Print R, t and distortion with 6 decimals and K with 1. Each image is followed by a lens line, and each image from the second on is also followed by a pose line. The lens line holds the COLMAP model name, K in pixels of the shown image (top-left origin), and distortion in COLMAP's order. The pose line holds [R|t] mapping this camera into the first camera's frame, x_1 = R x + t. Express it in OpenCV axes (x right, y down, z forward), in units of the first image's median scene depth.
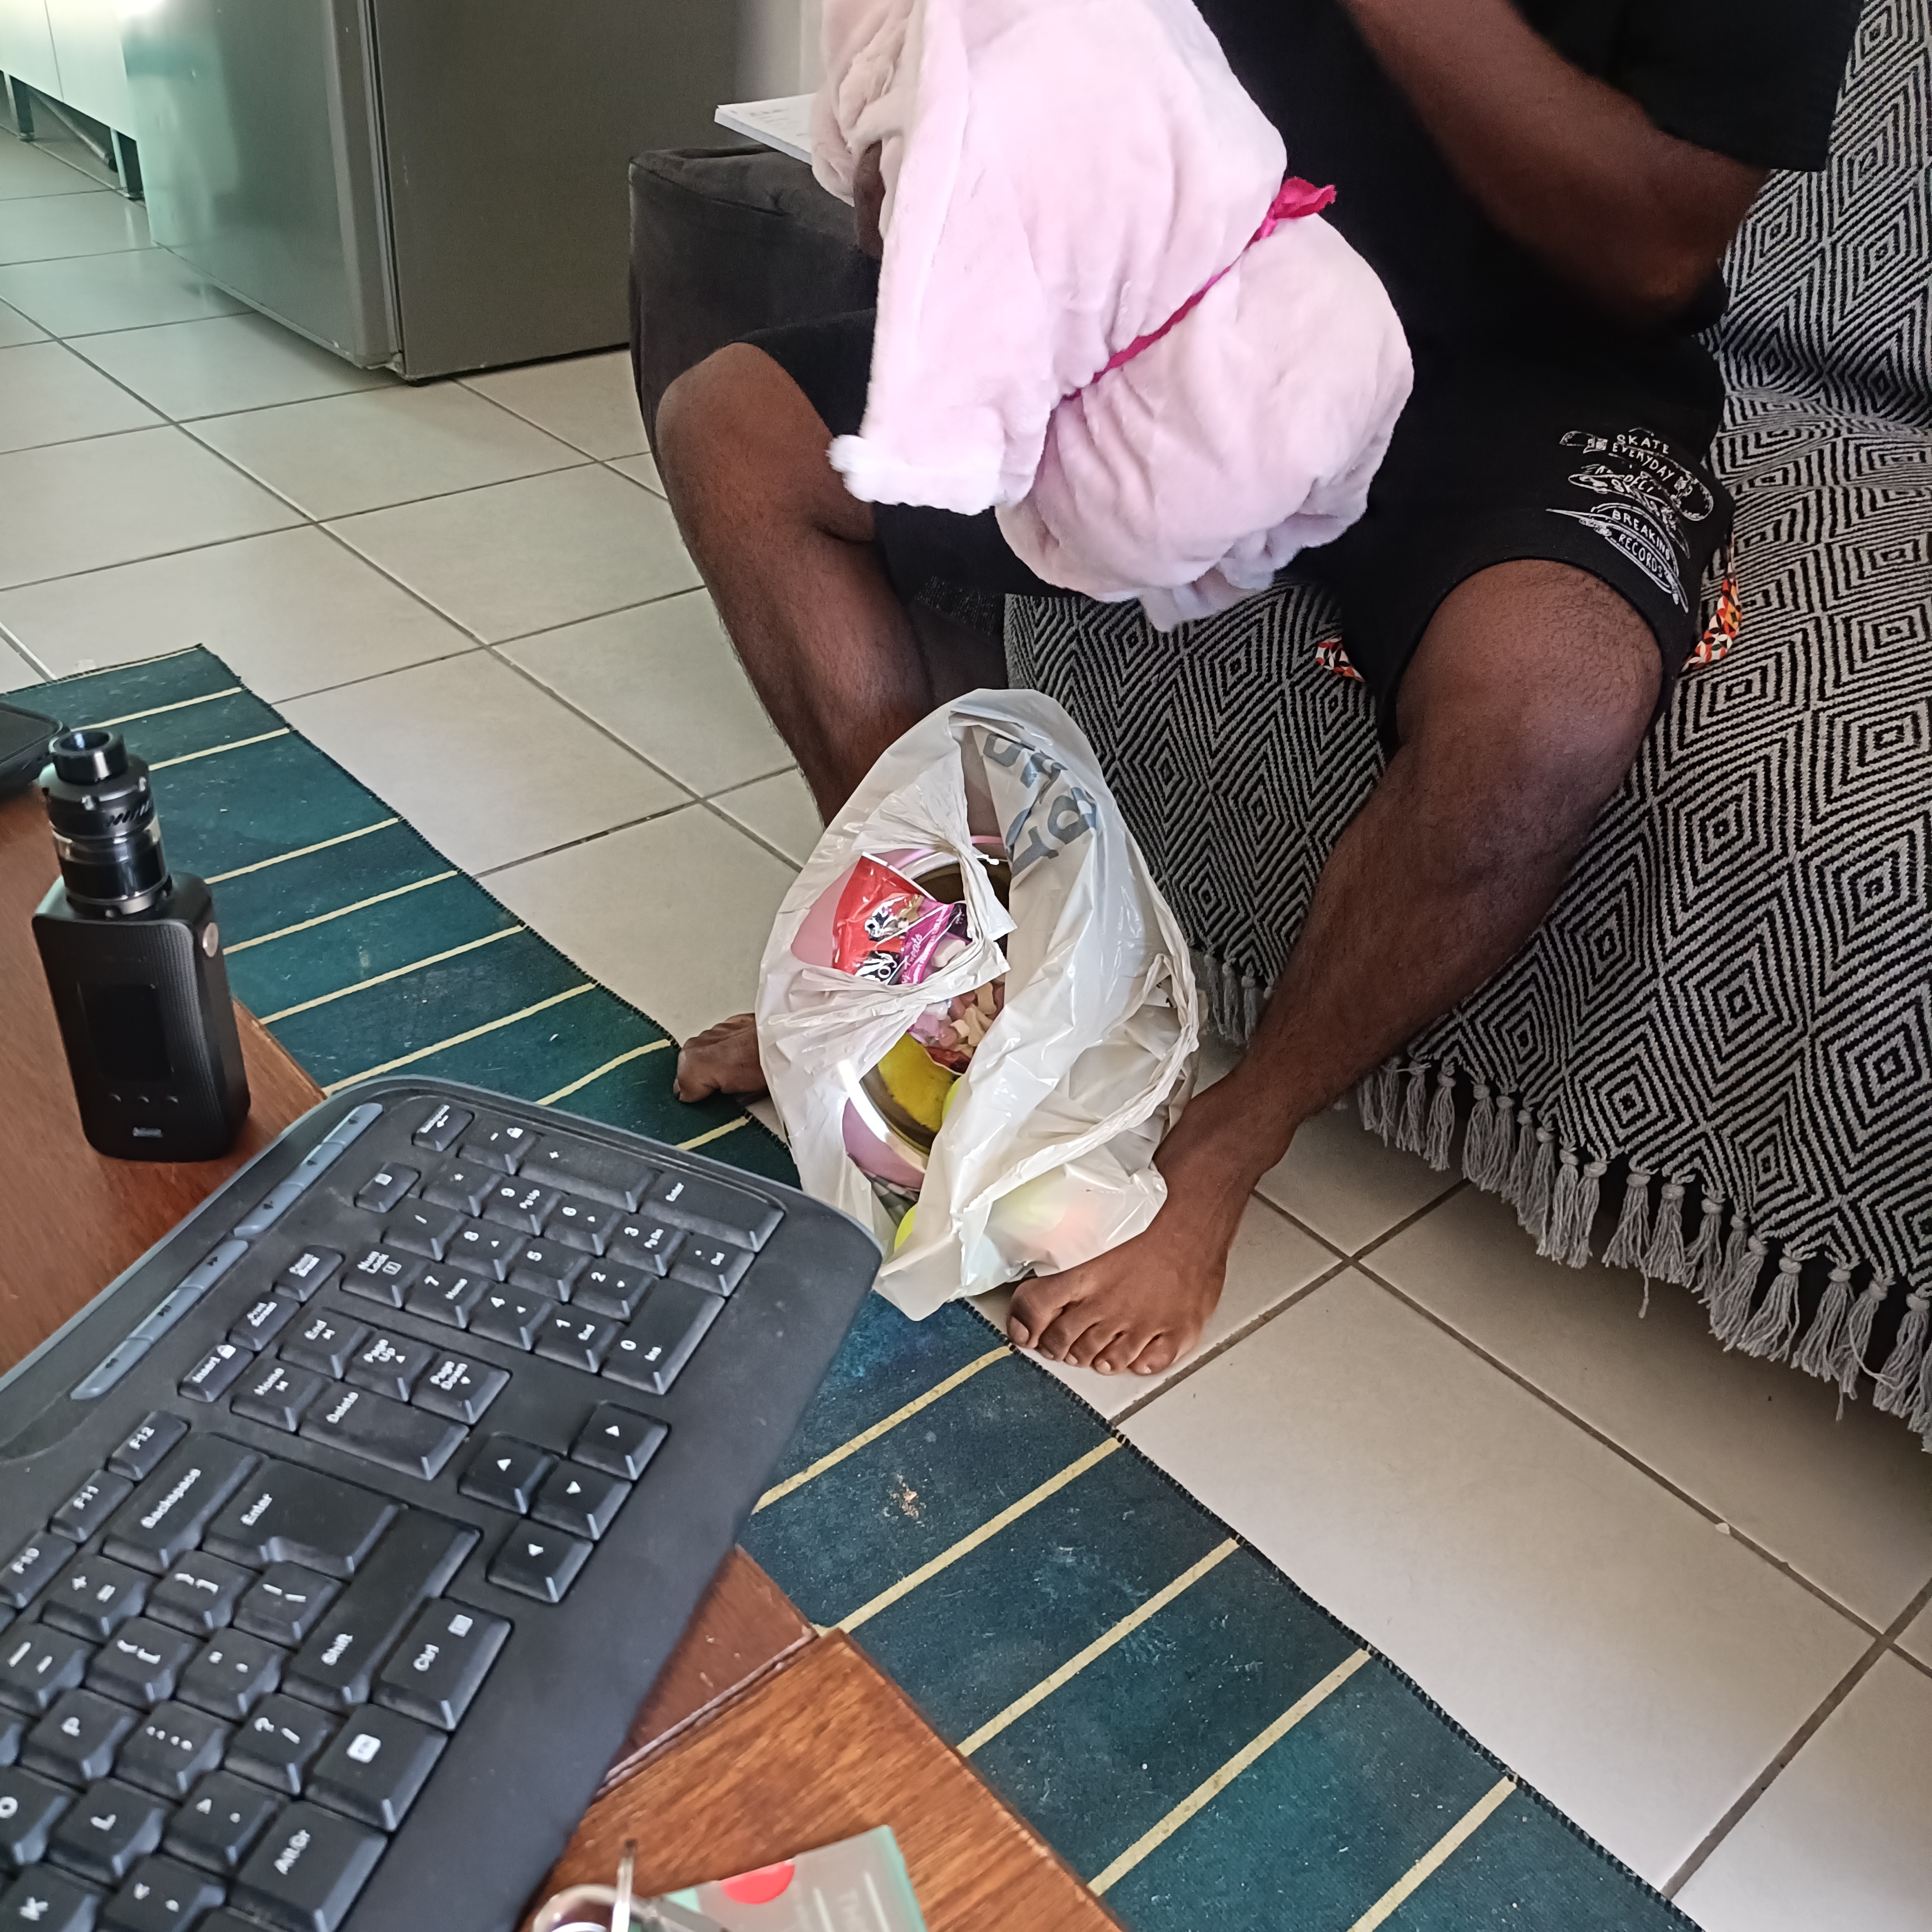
lens RADIAL K [[1929.8, 0, 951.4], [0, 1929.8, 1000.7], [0, 0, 1]] dist [0.024943, -0.006024]
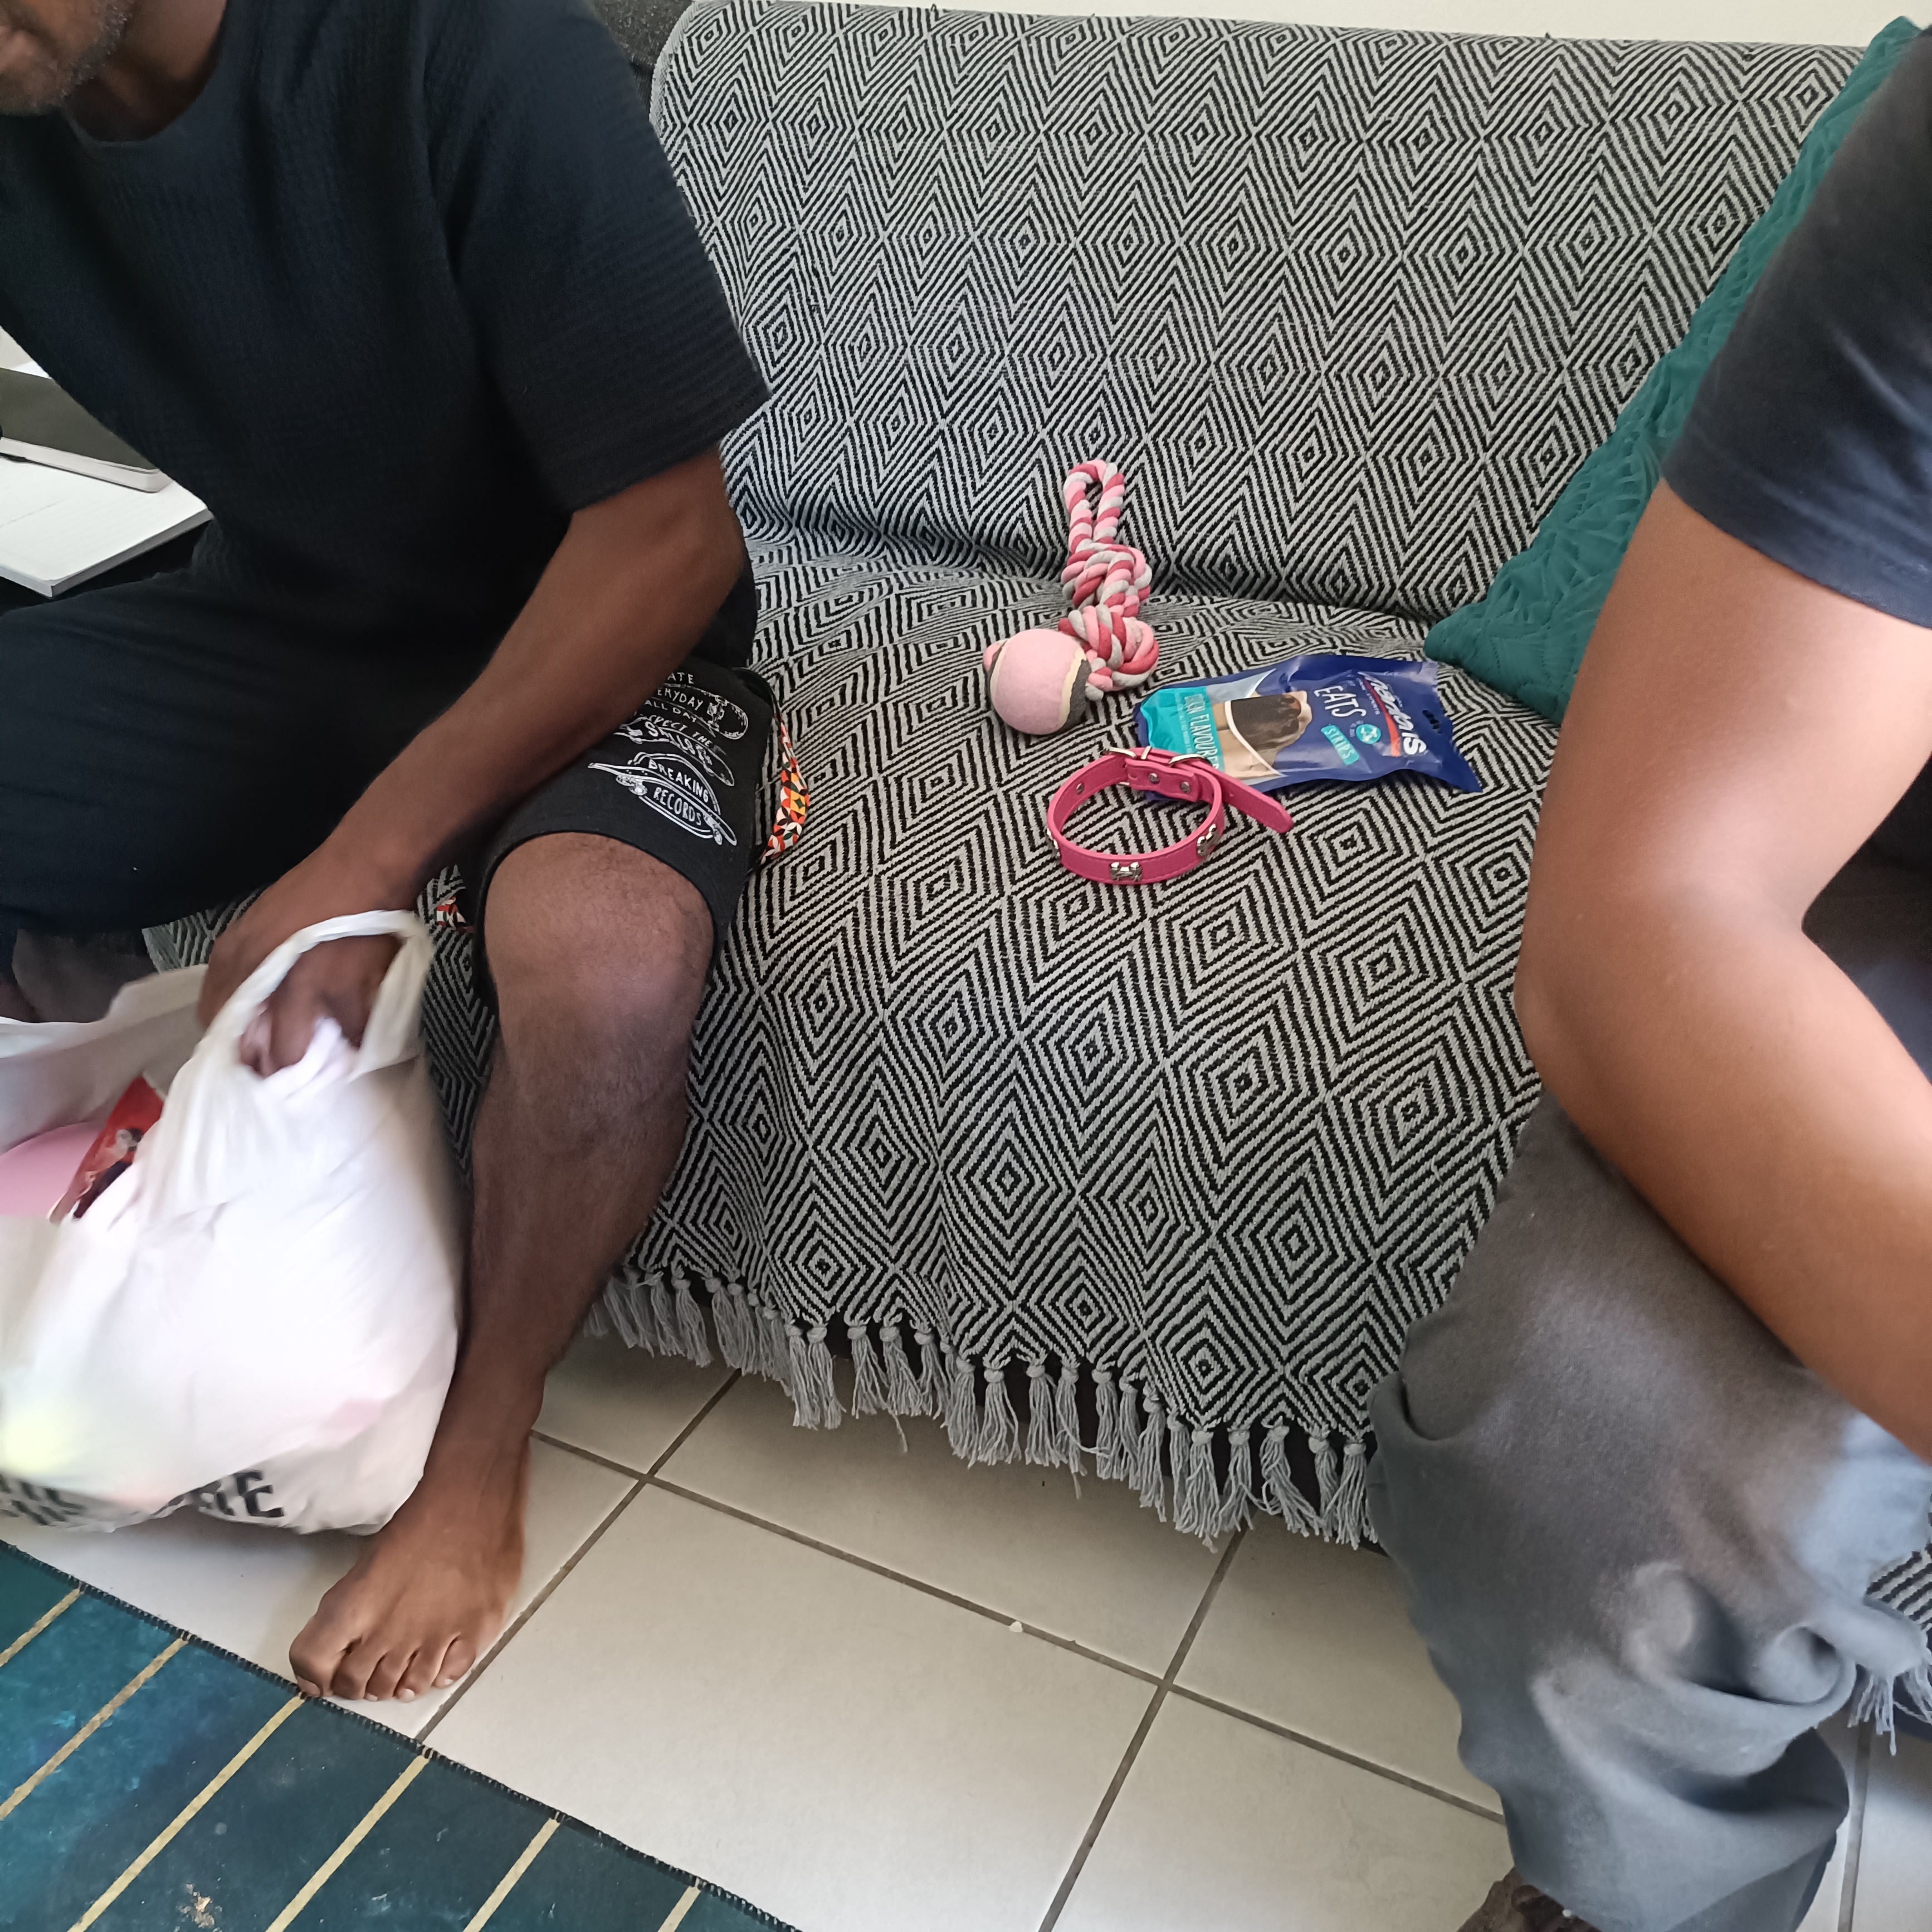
lens RADIAL K [[1937.6, 0, 954.0], [0, 1937.6, 1007.1], [0, 0, 1]] dist [0.035762, -0.022430]
pose [[0.923583, -0.252877, 0.288179, 0.151997], [0.272566, 0.961679, -0.029671, -0.033744], [-0.269632, 0.105951, 0.957117, -0.046583]]
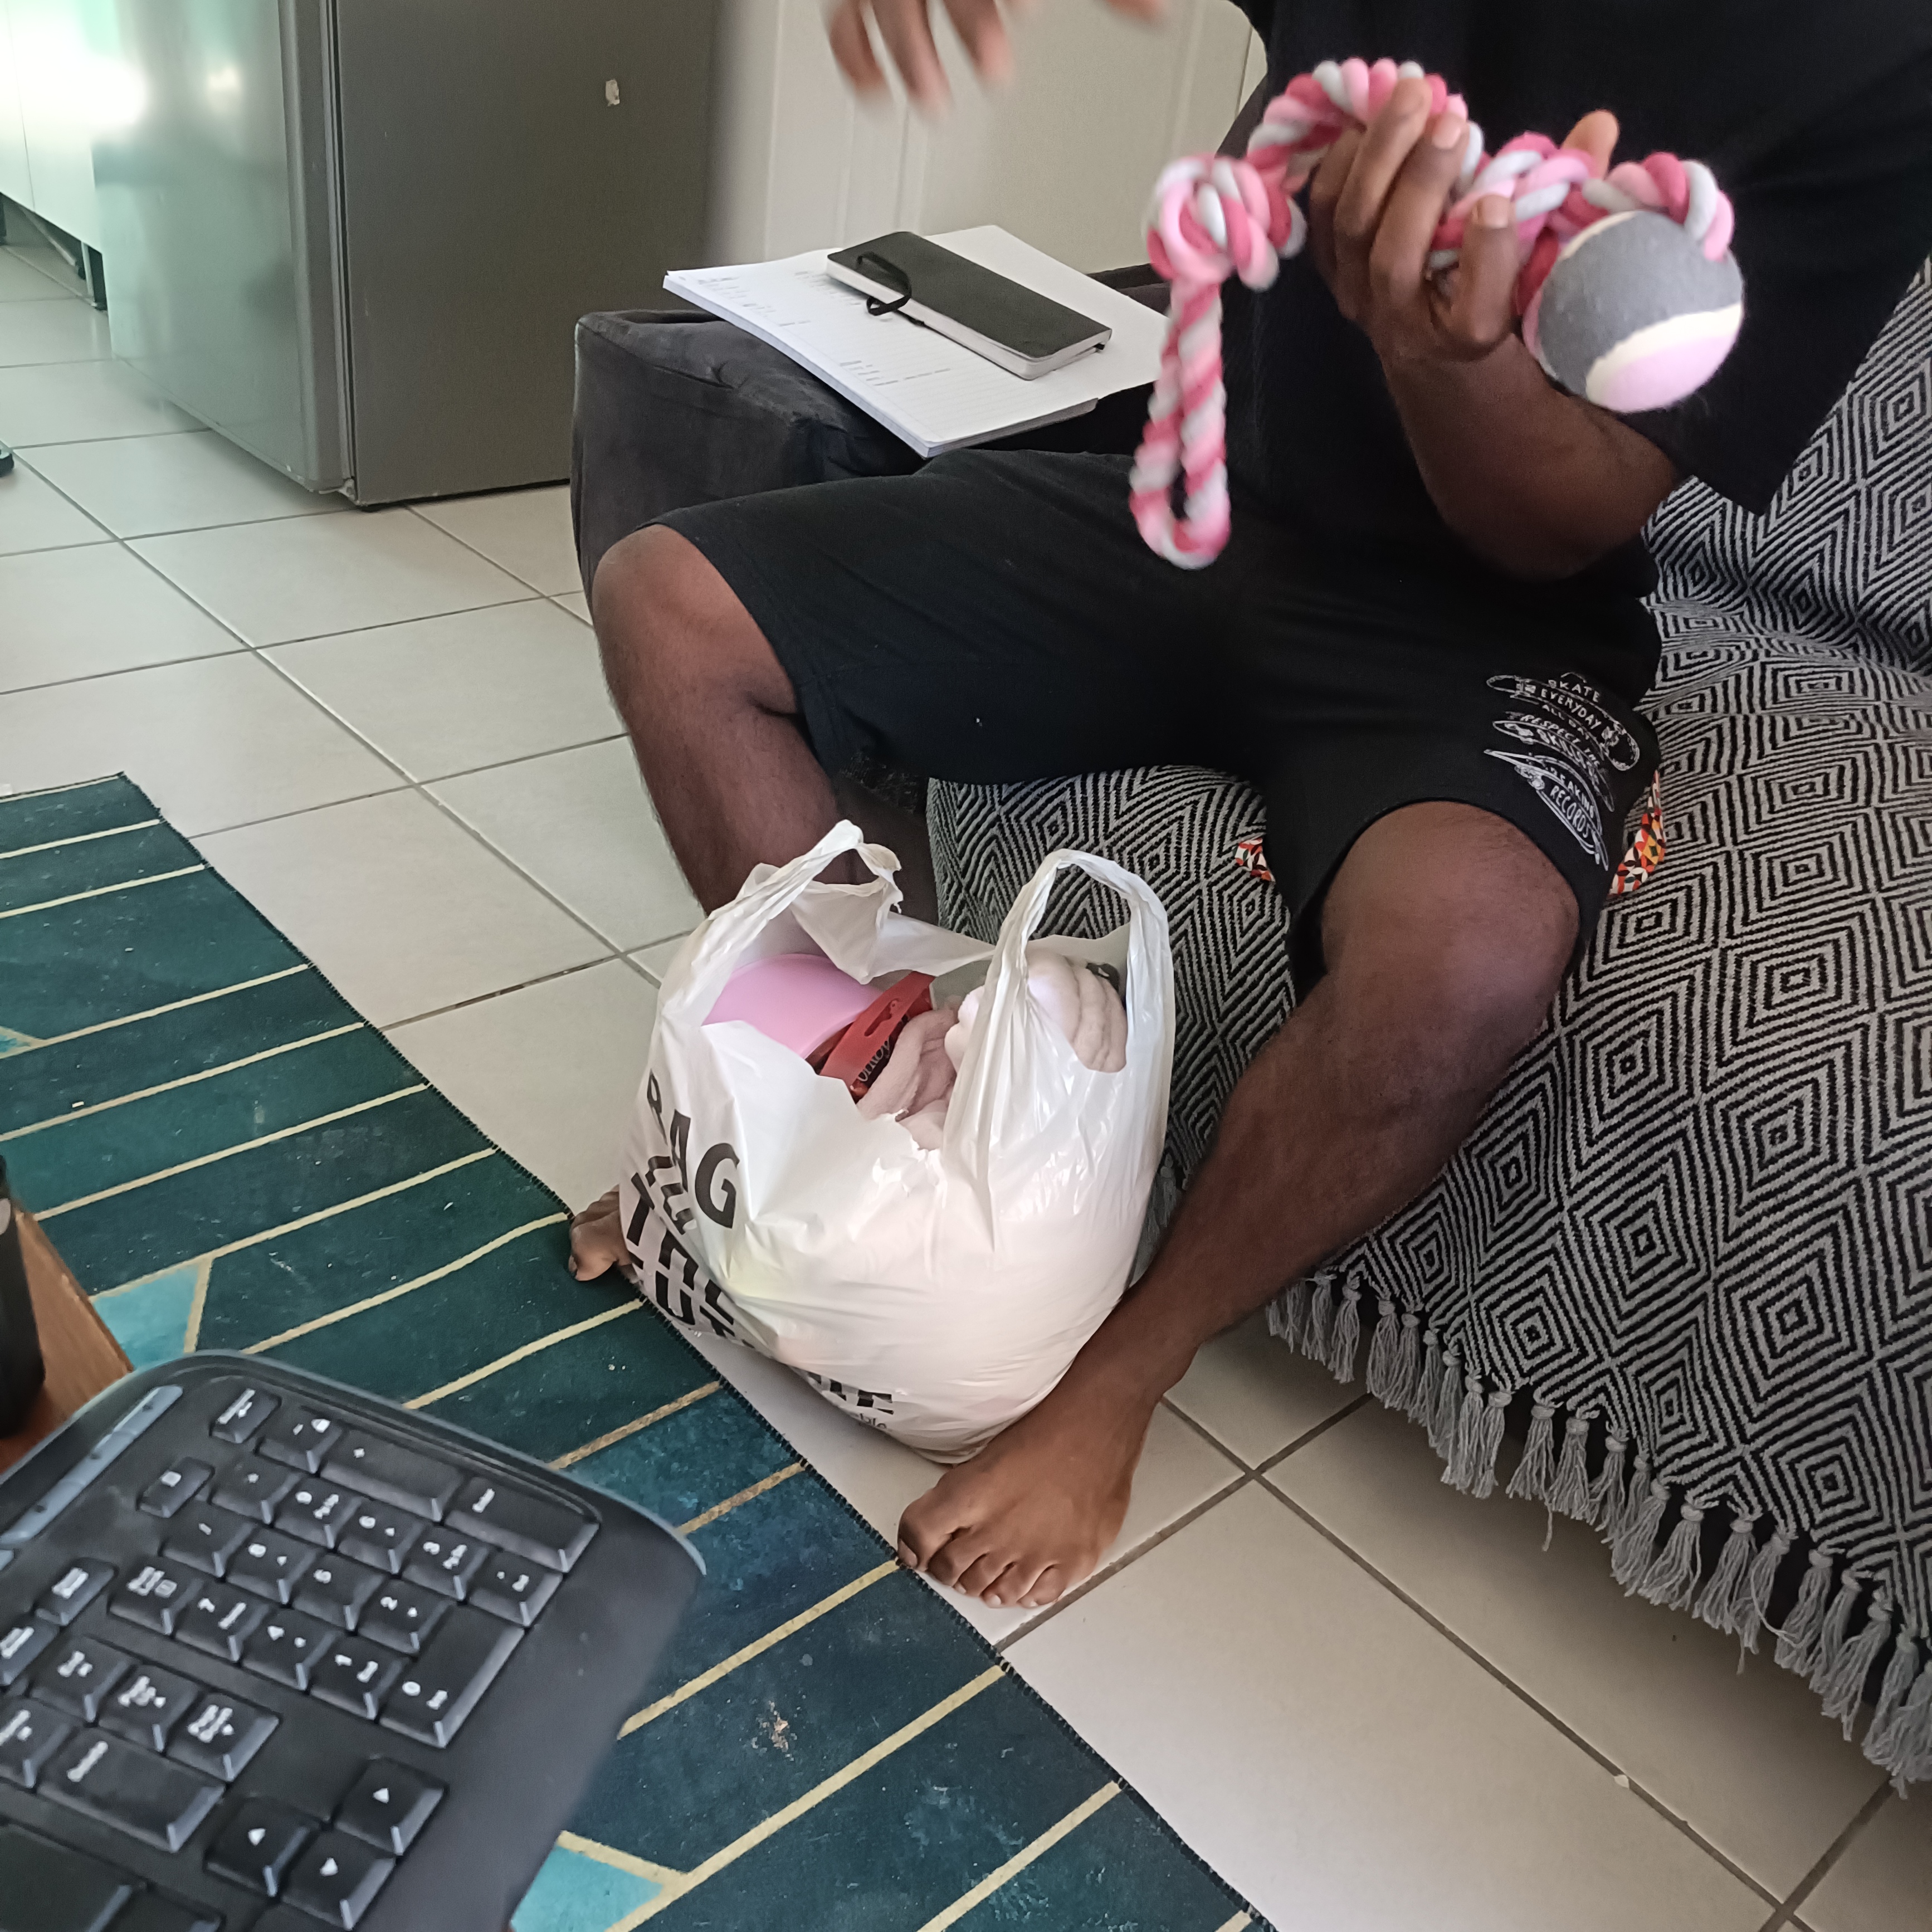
lens RADIAL K [[1933.8, 0, 953.5], [0, 1933.8, 996.9], [0, 0, 1]] dist [0.026480, -0.002191]
pose [[0.998962, 0.038106, 0.024957, 0.026734], [-0.036555, 0.997534, -0.059919, -0.049946], [-0.027178, 0.058944, 0.997891, 0.018542]]
